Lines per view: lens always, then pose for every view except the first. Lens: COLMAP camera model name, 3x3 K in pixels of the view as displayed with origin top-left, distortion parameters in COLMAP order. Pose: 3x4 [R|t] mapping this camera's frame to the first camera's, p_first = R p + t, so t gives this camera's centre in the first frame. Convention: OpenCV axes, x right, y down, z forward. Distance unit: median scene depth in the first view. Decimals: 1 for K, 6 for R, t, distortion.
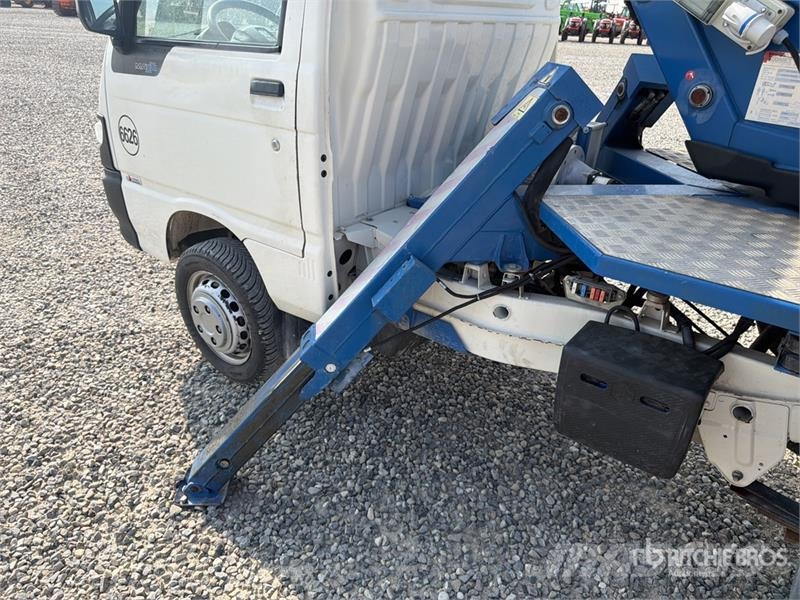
lens RADIAL K [[566.7, 0, 393.0], [0, 566.7, 297.5], [0, 0, 1]] dist [0.061172, -0.088700]
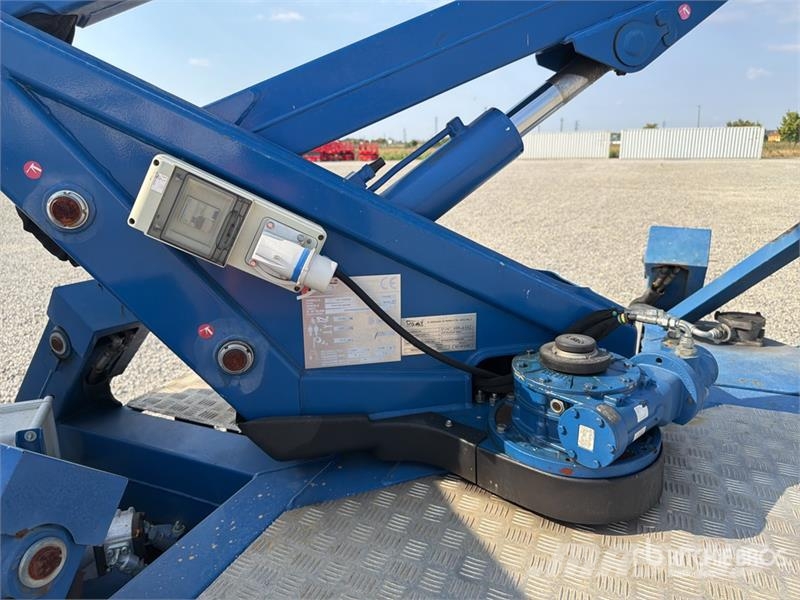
lens RADIAL K [[566.7, 0, 393.0], [0, 566.7, 297.5], [0, 0, 1]] dist [0.061172, -0.088700]
pose [[0.510463, -0.272791, 0.815483, 0.117622], [0.423442, 0.905137, 0.037722, -0.309448], [-0.748414, 0.326054, 0.577551, 0.418819]]
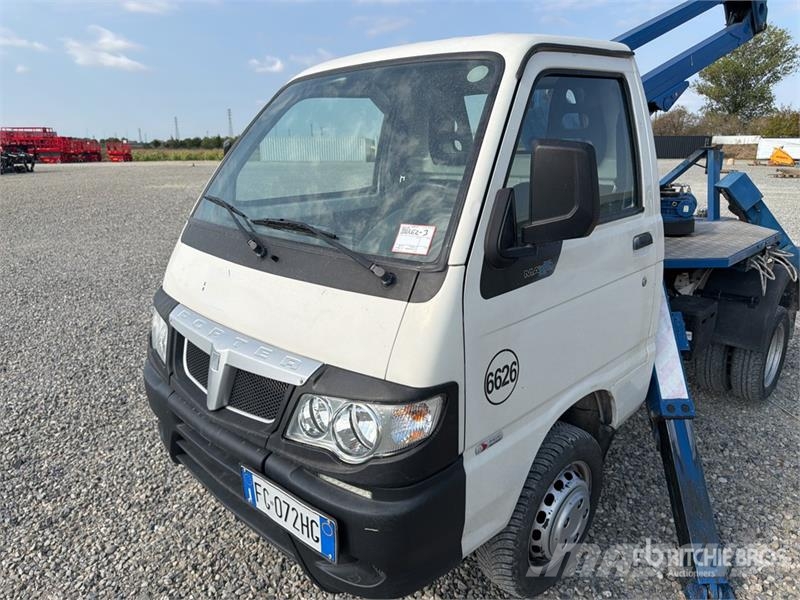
lens RADIAL K [[577.2, 0, 397.9], [0, 577.2, 300.5], [0, 0, 1]] dist [0.026530, -0.042936]
pose [[0.106632, -0.301657, 0.947435, -1.314338], [0.458641, 0.860363, 0.222315, -0.682608], [-0.882201, 0.410827, 0.230094, 1.089689]]
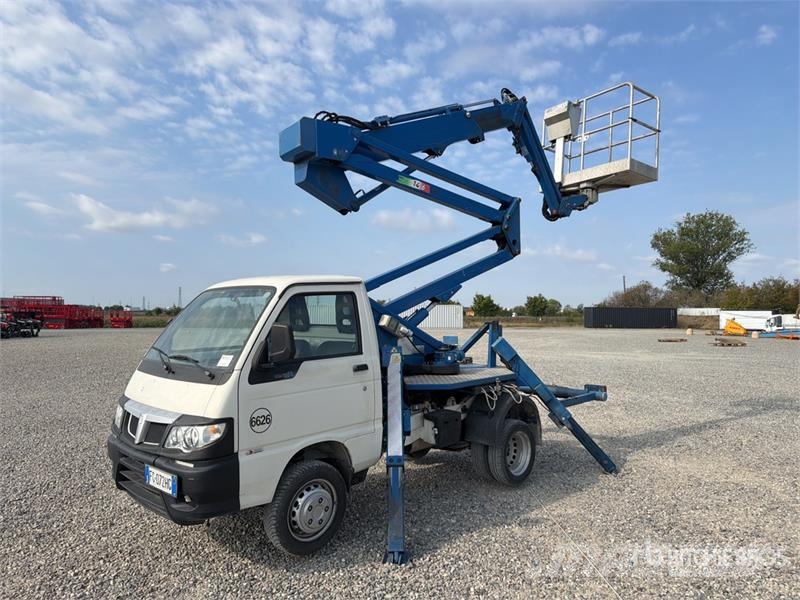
lens RADIAL K [[566.7, 0, 393.0], [0, 566.7, 297.5], [0, 0, 1]] dist [0.061172, -0.088700]
pose [[0.100377, -0.016415, 0.994814, -2.391286], [0.452515, 0.891219, -0.030953, -0.444480], [-0.886089, 0.453275, 0.096886, 0.431771]]
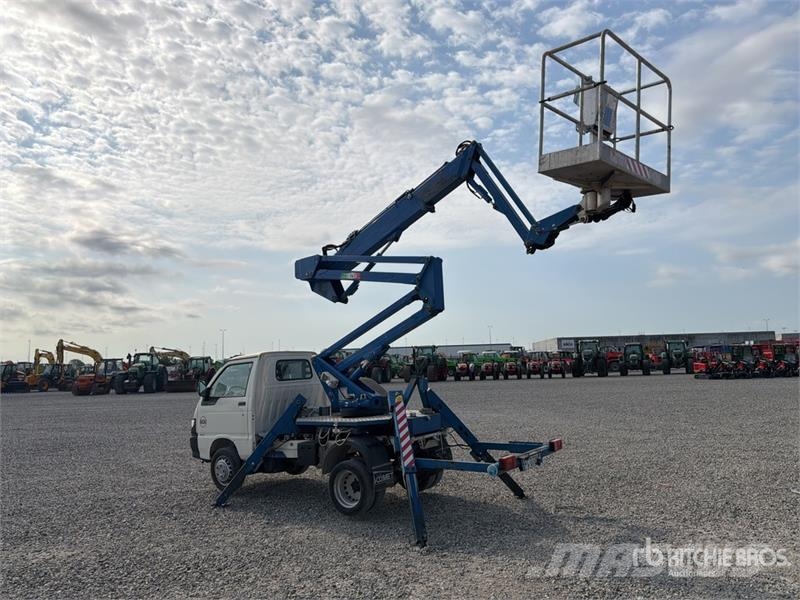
lens RADIAL K [[562.2, 0, 398.1], [0, 562.2, 302.6], [0, 0, 1]] dist [0.098289, -0.168708]
pose [[0.994855, -0.071178, 0.072098, 0.703323], [0.098933, 0.835874, -0.539933, 1.425621], [-0.021833, 0.544287, 0.838615, -3.052807]]
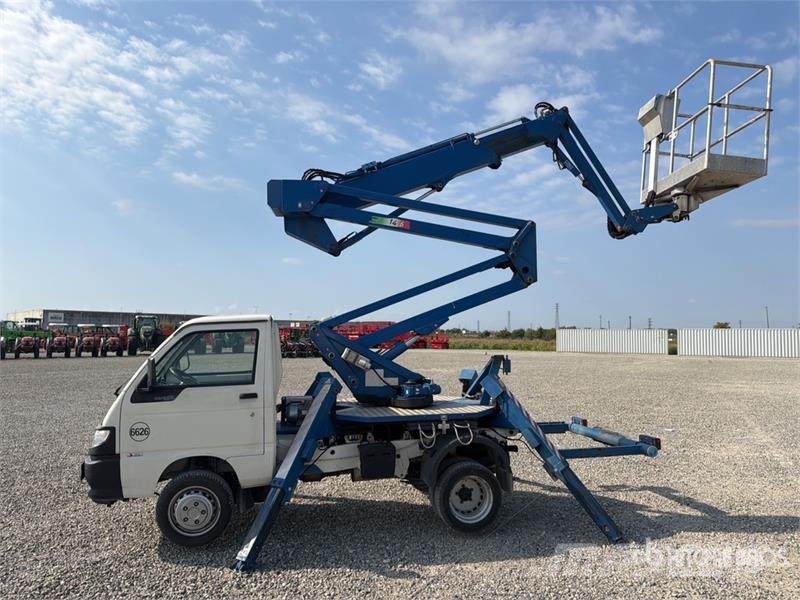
lens RADIAL K [[562.2, 0, 398.1], [0, 562.2, 302.6], [0, 0, 1]] dist [0.098289, -0.168708]
pose [[0.613885, 0.004977, 0.789380, -1.806430], [0.374117, 0.878711, -0.296483, 0.316633], [-0.695113, 0.477327, 0.537566, -1.161933]]
